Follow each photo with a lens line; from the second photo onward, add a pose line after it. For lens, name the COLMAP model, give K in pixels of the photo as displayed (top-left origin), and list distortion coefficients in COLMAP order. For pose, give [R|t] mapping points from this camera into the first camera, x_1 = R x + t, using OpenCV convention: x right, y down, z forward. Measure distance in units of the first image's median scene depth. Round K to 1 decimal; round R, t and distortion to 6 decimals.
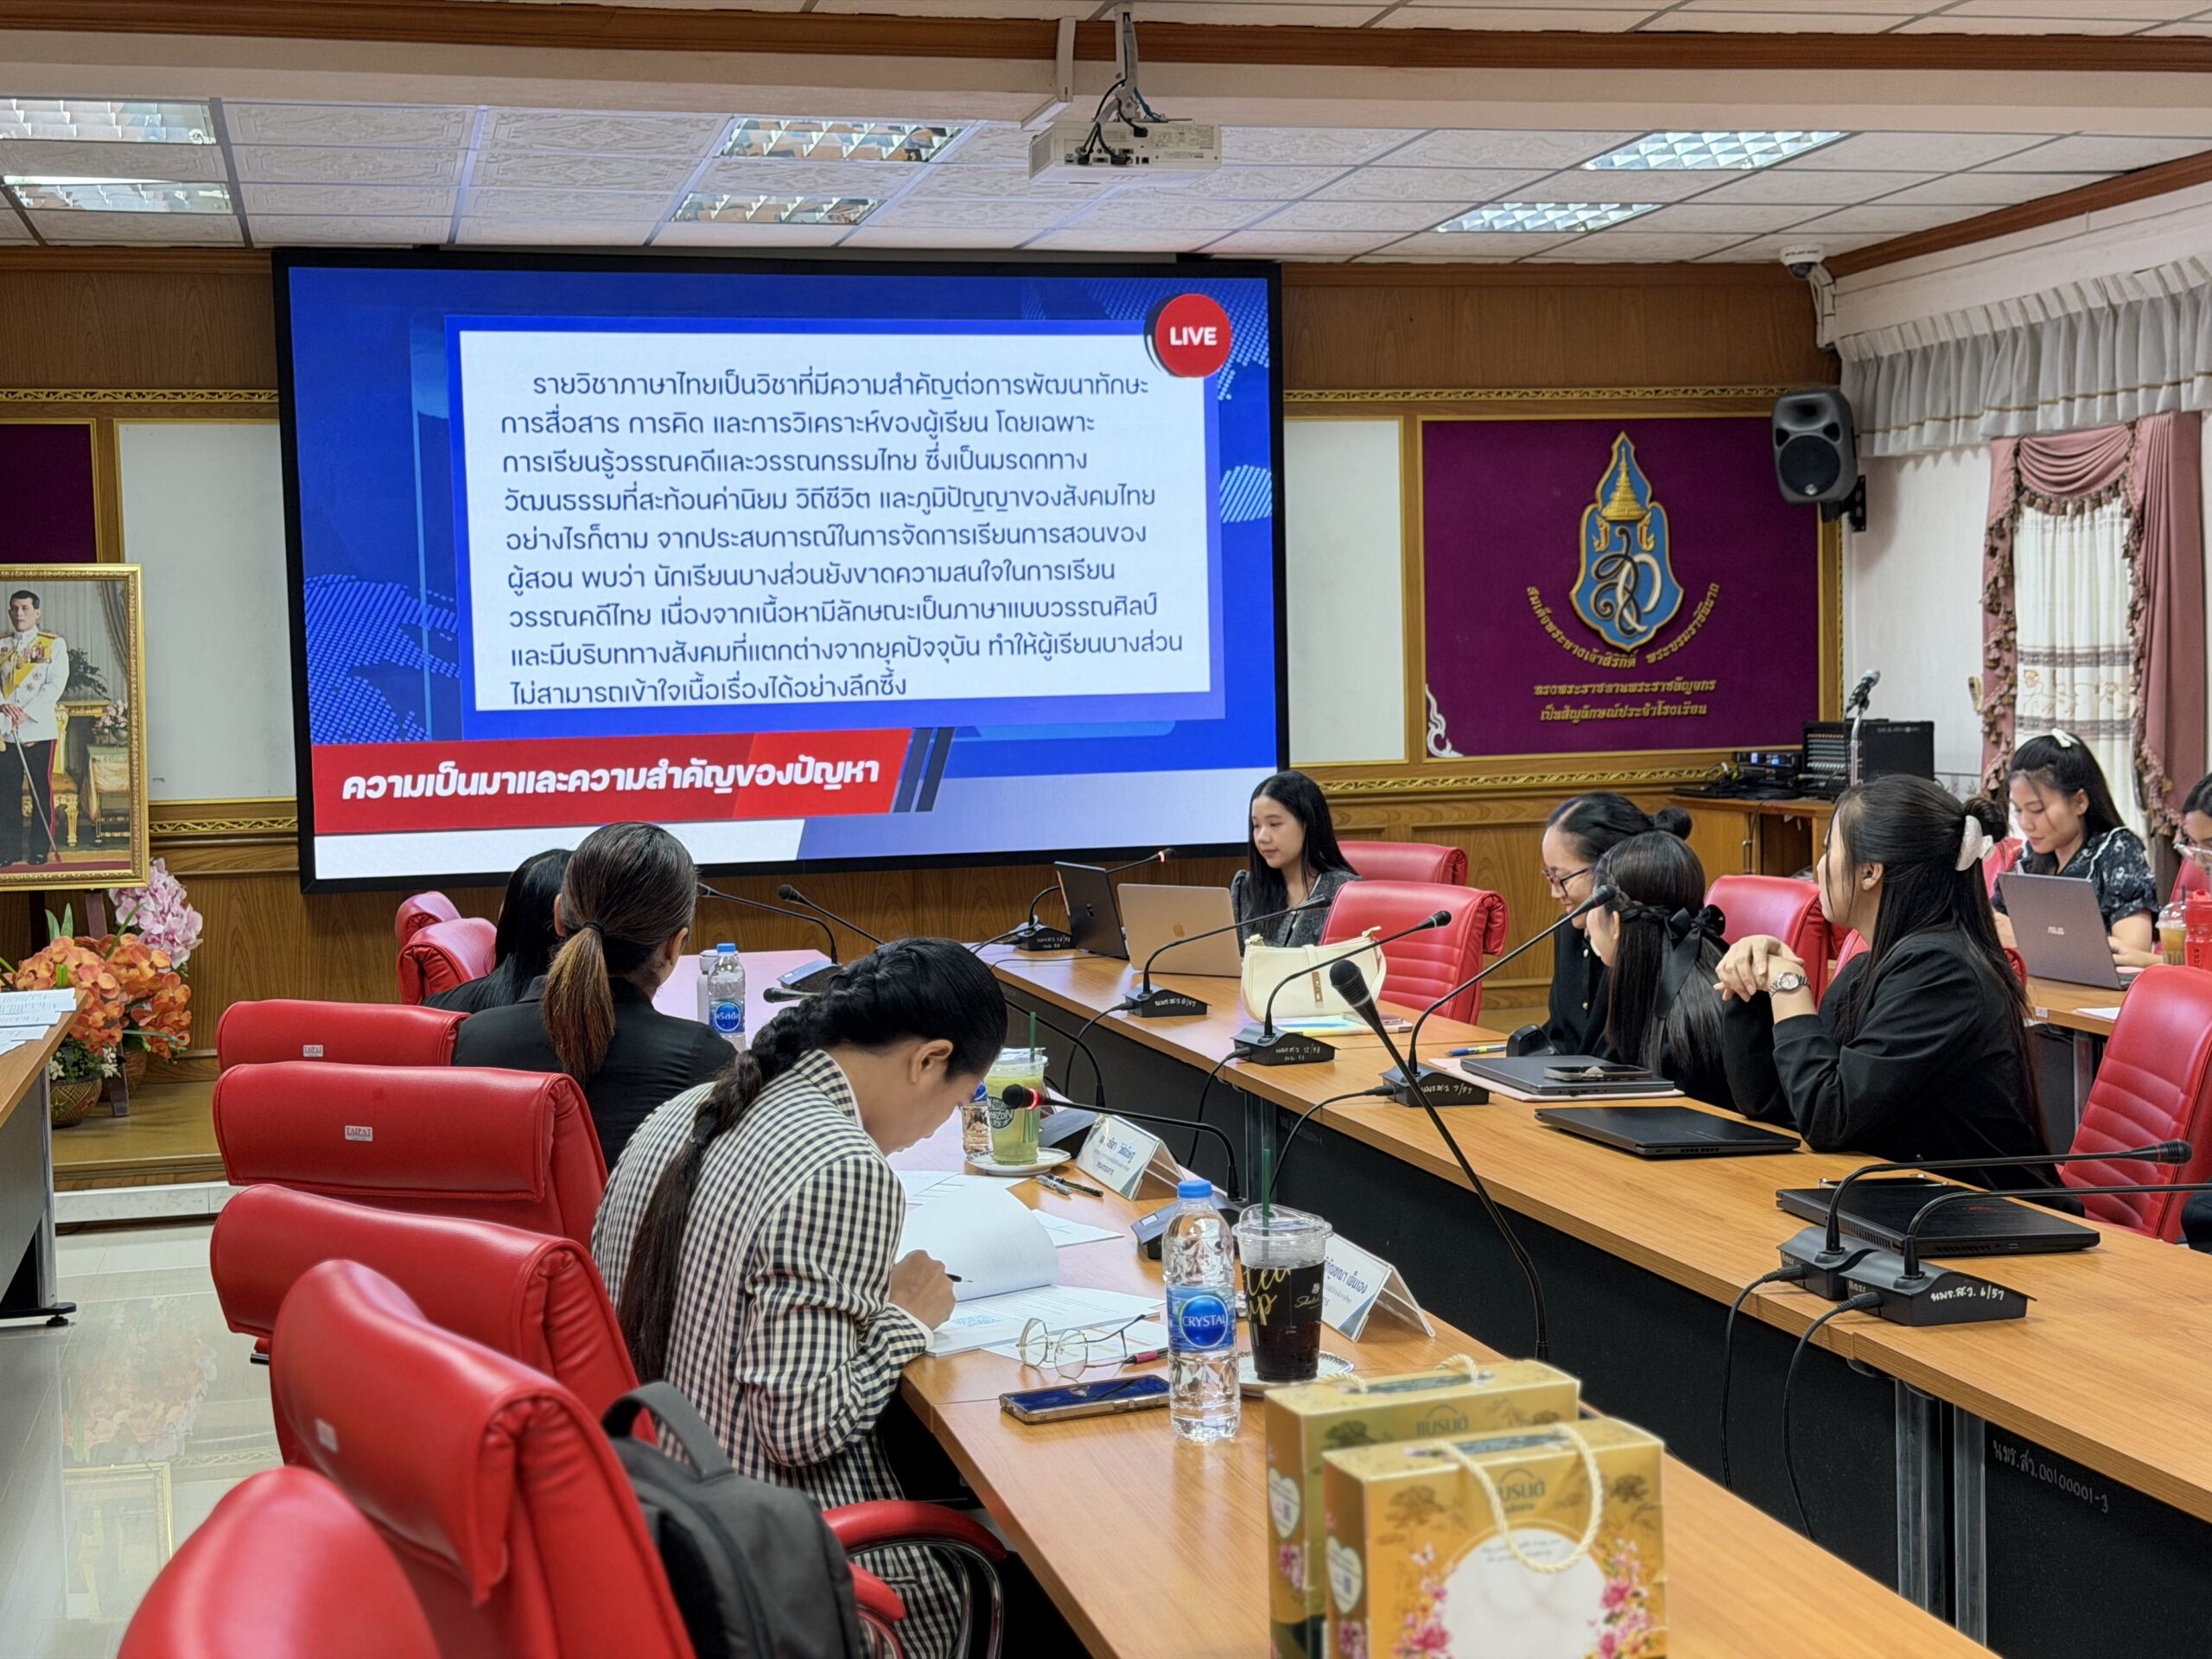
lens RADIAL K [[3088.0, 0, 1129.8], [0, 3088.0, 844.7], [0, 0, 1]] dist [0.124857, 0.000000]
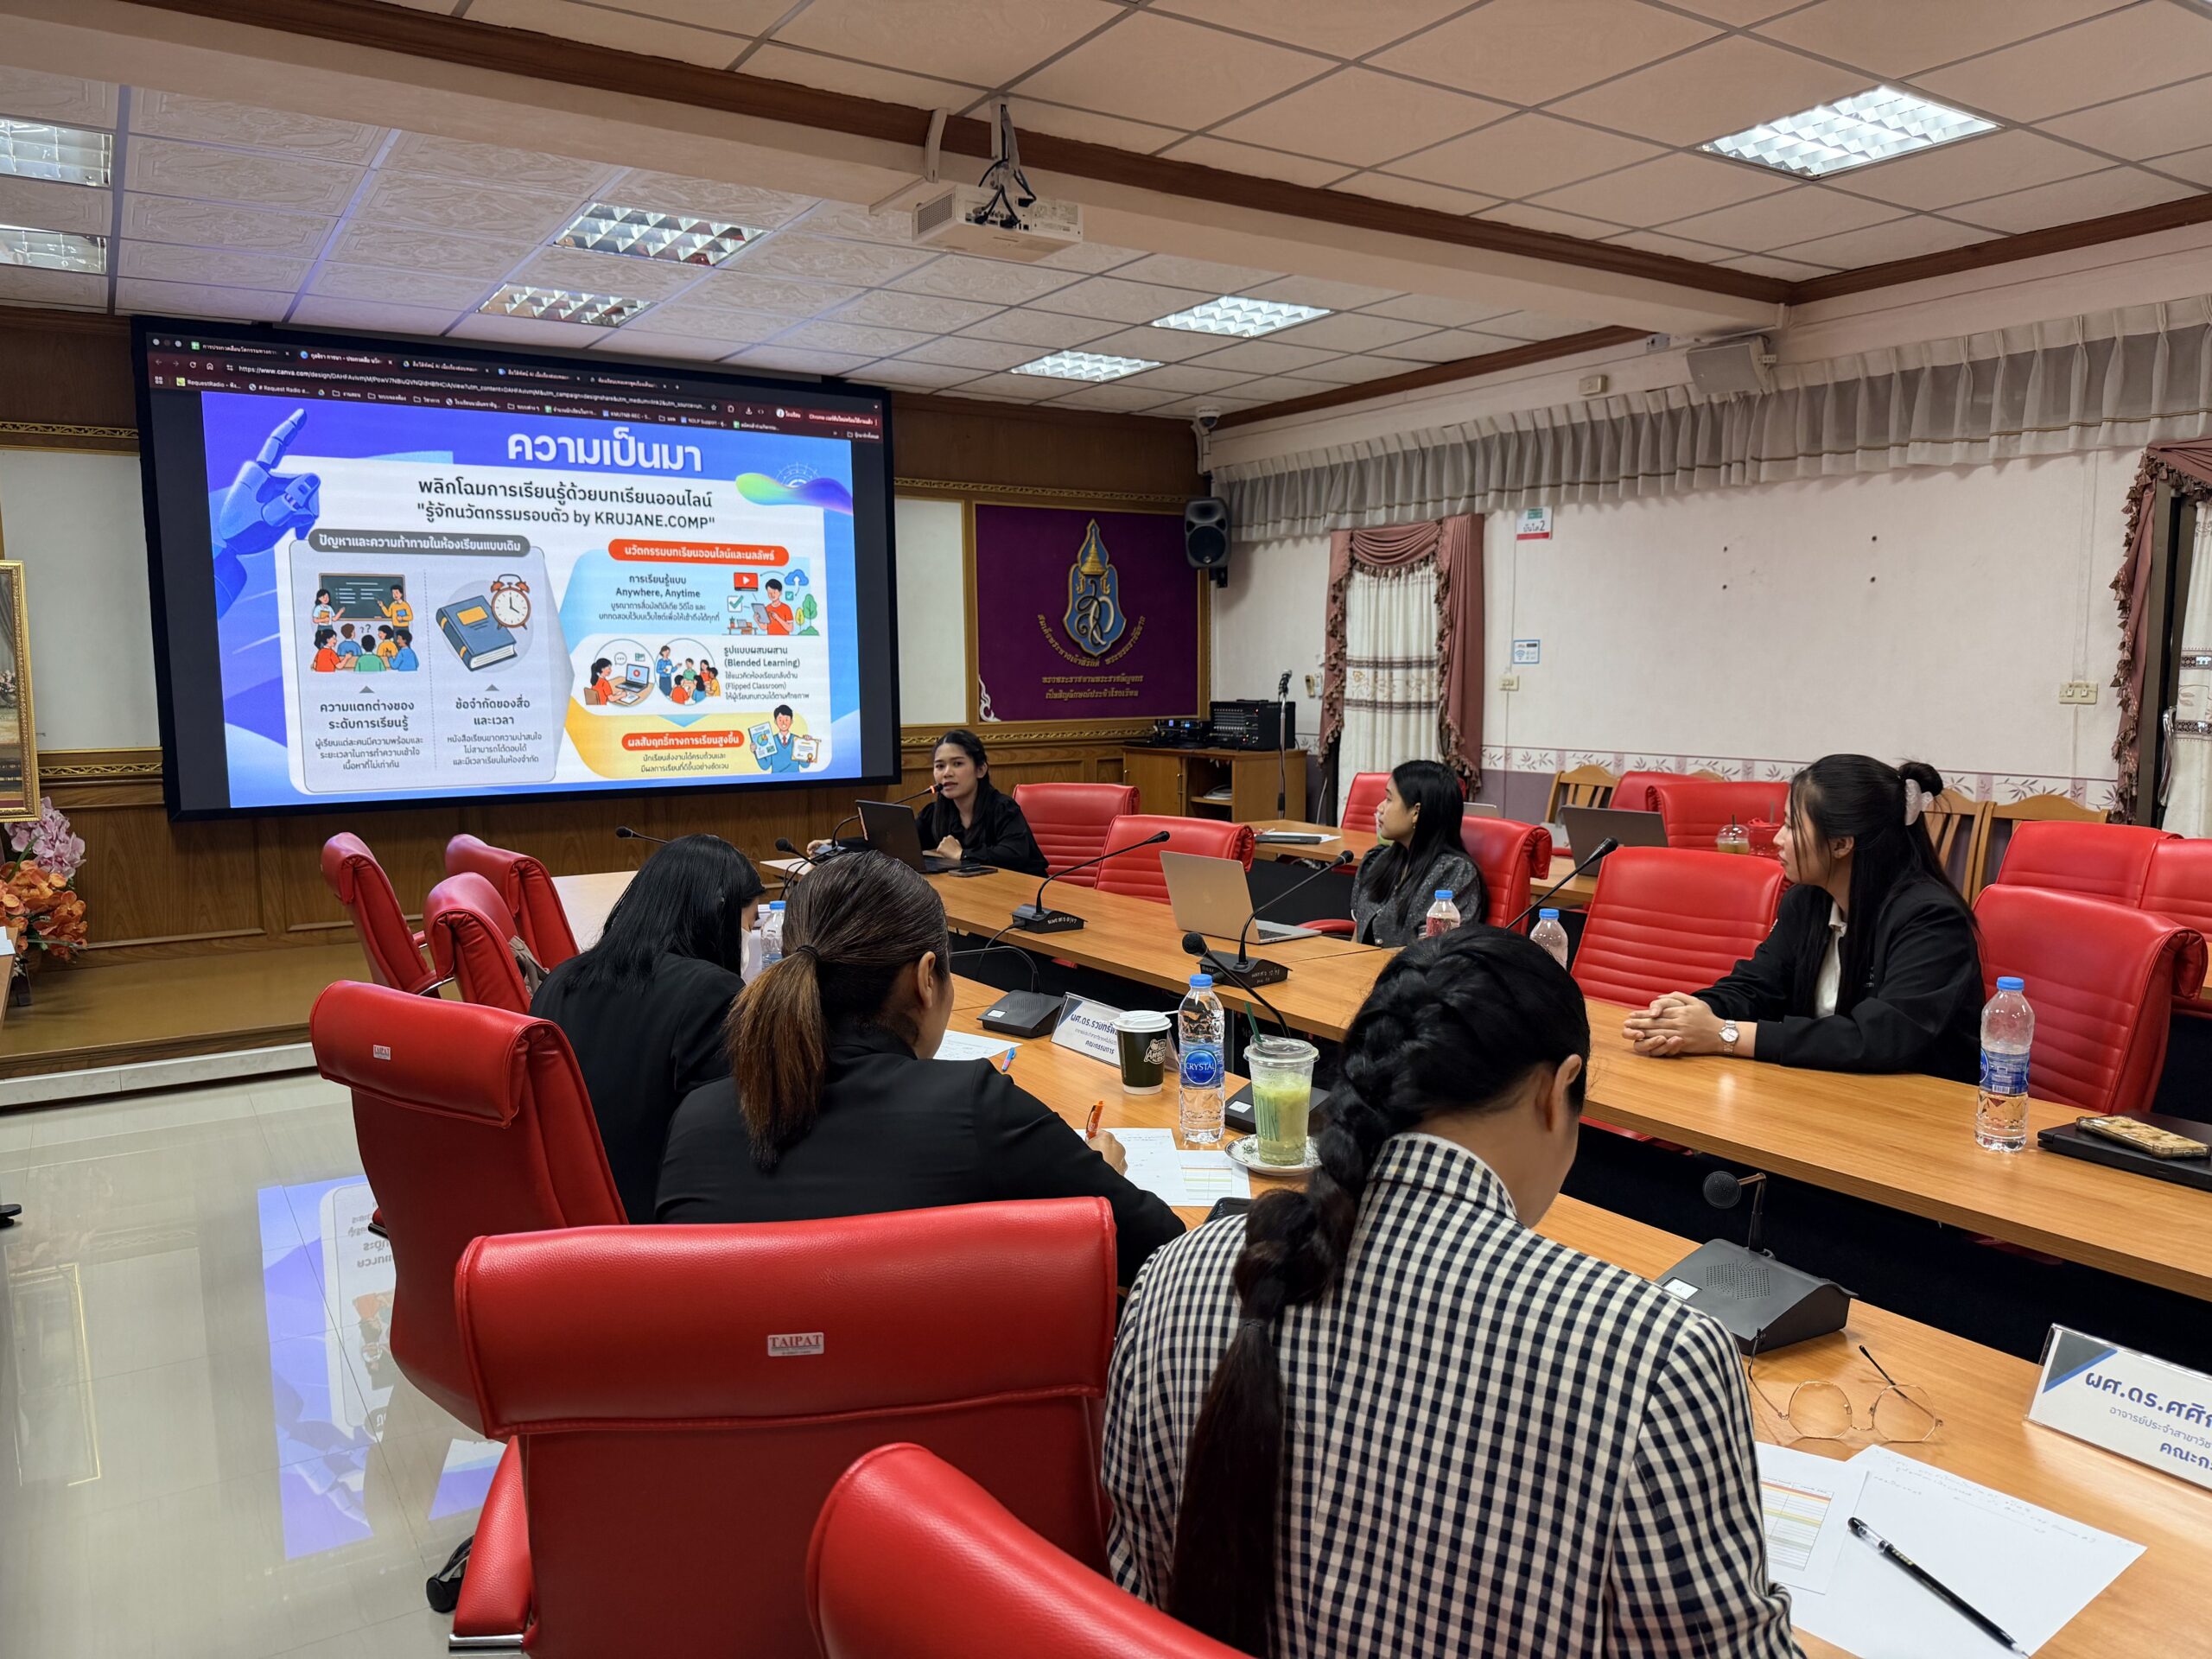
lens RADIAL K [[1549.7, 0, 1128.5], [0, 1549.7, 851.2], [0, 0, 1]] dist [0.034201, -0.062612]
pose [[0.942568, -0.022141, 0.333281, -0.111350], [0.003505, 0.998401, 0.056415, -0.007779], [-0.333997, -0.052006, 0.941138, 0.271983]]
